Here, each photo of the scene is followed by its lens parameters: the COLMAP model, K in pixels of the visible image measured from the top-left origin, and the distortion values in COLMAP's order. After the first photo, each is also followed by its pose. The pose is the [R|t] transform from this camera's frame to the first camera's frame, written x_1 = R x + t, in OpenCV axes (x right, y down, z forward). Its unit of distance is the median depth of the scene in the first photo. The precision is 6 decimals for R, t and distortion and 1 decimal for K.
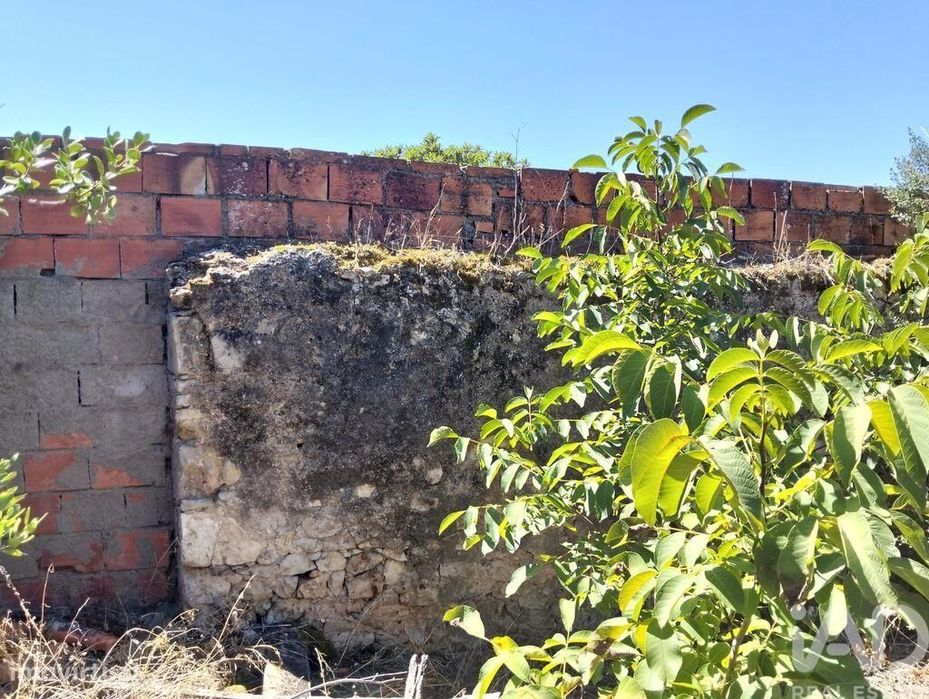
lens RADIAL K [[749.7, 0, 464.5], [0, 749.7, 349.5], [0, 0, 1]] dist [0.107752, -0.290087]
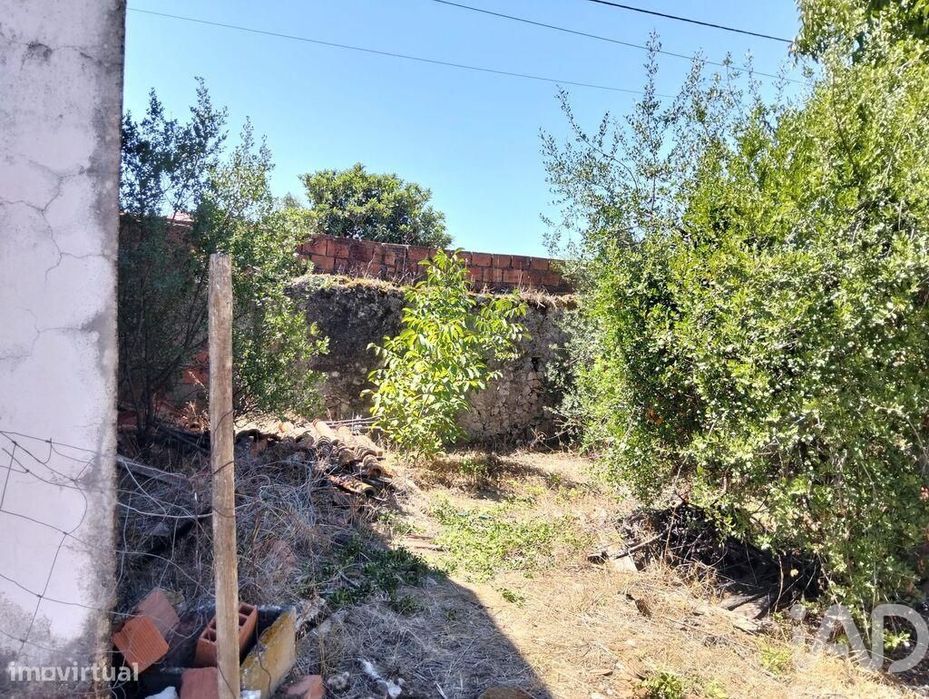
lens RADIAL K [[729.4, 0, 464.5], [0, 729.4, 349.5], [0, 0, 1]] dist [0.035440, -0.116029]
pose [[0.989338, 0.067017, 0.129304, -0.026931], [-0.069470, 0.997478, 0.014548, 0.040172], [-0.128003, -0.023376, 0.991498, -1.442898]]
